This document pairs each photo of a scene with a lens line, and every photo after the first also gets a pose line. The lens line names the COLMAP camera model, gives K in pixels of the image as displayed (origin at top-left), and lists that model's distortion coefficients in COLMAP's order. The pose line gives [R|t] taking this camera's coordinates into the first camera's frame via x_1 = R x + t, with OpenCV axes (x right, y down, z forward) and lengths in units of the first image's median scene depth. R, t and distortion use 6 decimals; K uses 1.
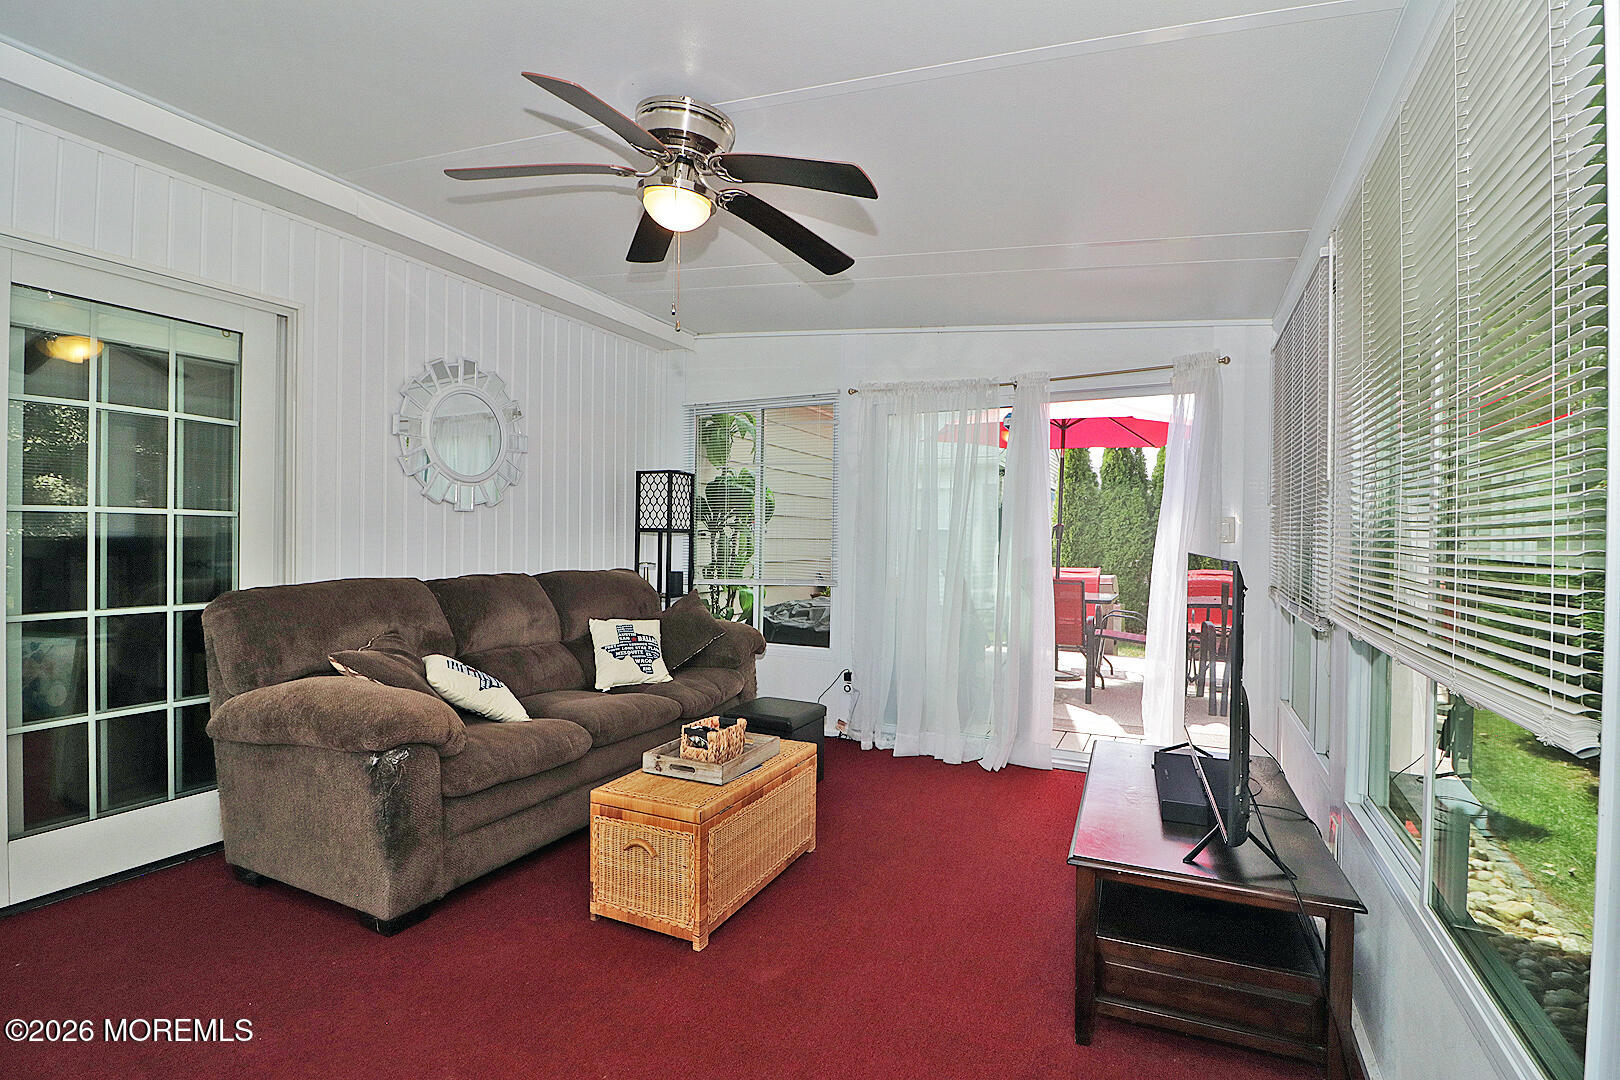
lens RADIAL K [[747.9, 0, 813.0], [0, 747.9, 541.5], [0, 0, 1]] dist [0.000286, -0.015089]
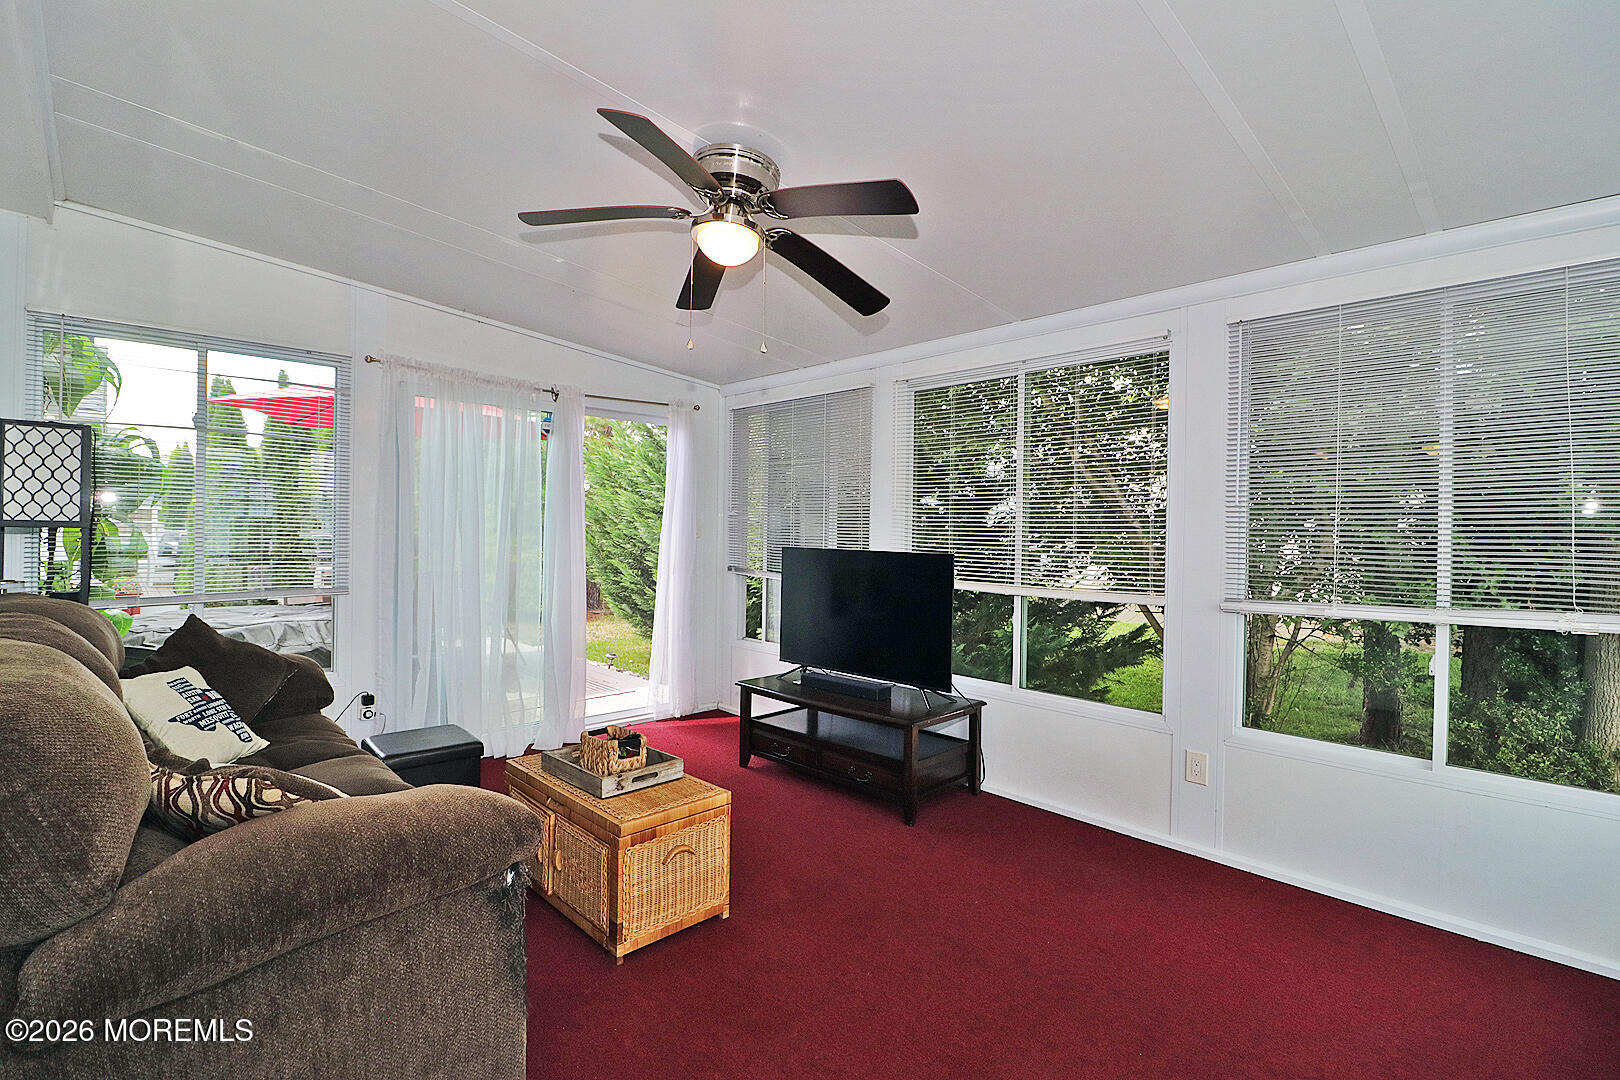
lens RADIAL K [[747.9, 0, 813.0], [0, 747.9, 541.5], [0, 0, 1]] dist [0.000286, -0.015089]
pose [[0.349777, -0.018420, 0.936652, -0.795663], [-0.007323, 0.999722, 0.022395, -0.027636], [-0.936804, -0.014692, 0.349545, 0.344954]]
